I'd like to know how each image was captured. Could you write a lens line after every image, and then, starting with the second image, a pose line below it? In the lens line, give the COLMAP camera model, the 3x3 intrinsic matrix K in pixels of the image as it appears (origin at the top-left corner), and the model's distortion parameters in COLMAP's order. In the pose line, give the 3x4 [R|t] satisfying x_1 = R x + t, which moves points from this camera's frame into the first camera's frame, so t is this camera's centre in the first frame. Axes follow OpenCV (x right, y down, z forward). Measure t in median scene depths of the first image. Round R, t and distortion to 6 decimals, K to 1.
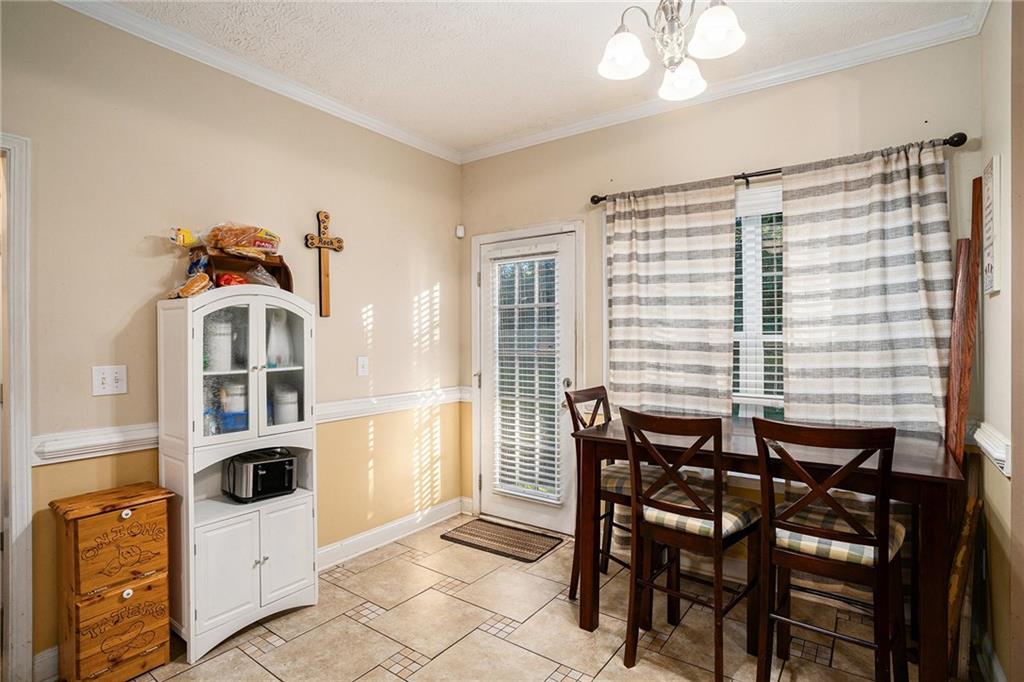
lens RADIAL K [[519.9, 0, 517.2], [0, 519.9, 338.1], [0, 0, 1]] dist [-0.025263, 0.007729]
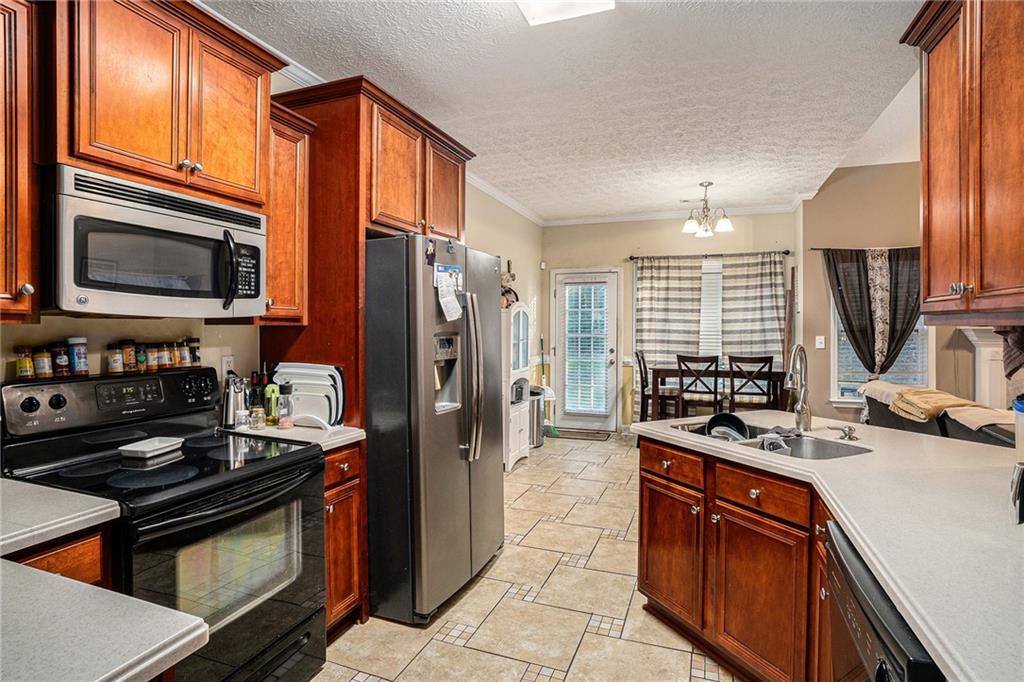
lens RADIAL K [[519.9, 0, 532.9], [0, 519.9, 332.0], [0, 0, 1]] dist [-0.025263, 0.007729]
pose [[0.959490, -0.002006, 0.281734, -0.969082], [-0.001223, 0.999936, 0.011283, -0.007420], [-0.281739, -0.011171, 0.959426, -1.003533]]
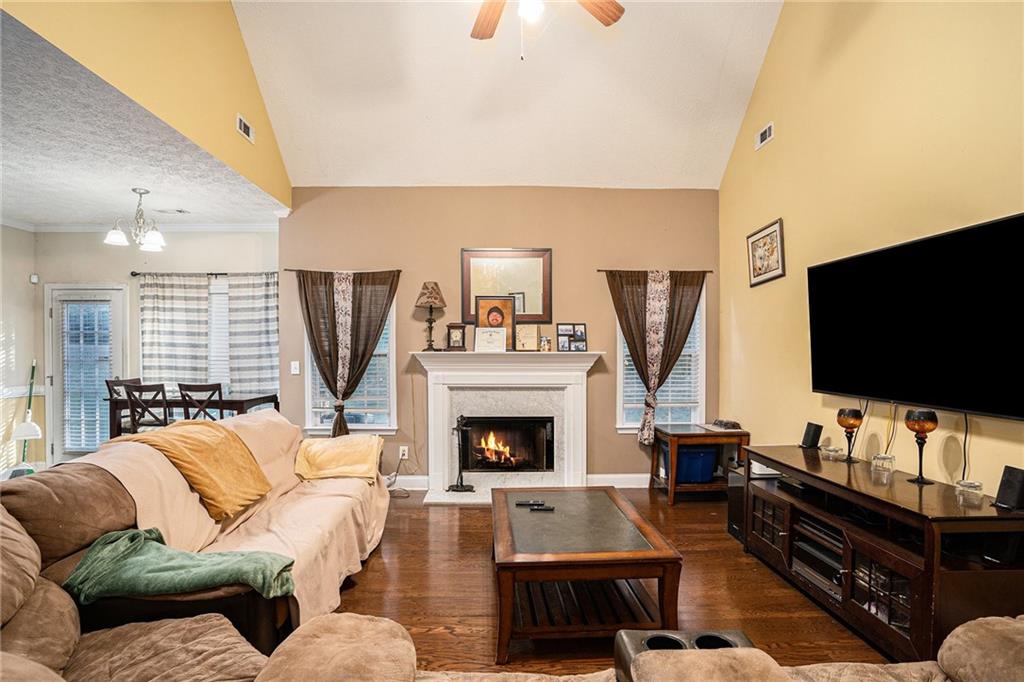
lens RADIAL K [[519.9, 0, 484.1], [0, 519.9, 355.8], [0, 0, 1]] dist [-0.025263, 0.007729]
pose [[0.825181, -0.001023, 0.564867, 0.183569], [-0.002864, 0.999978, 0.005995, -0.004213], [-0.564861, -0.006564, 0.825160, -1.387948]]
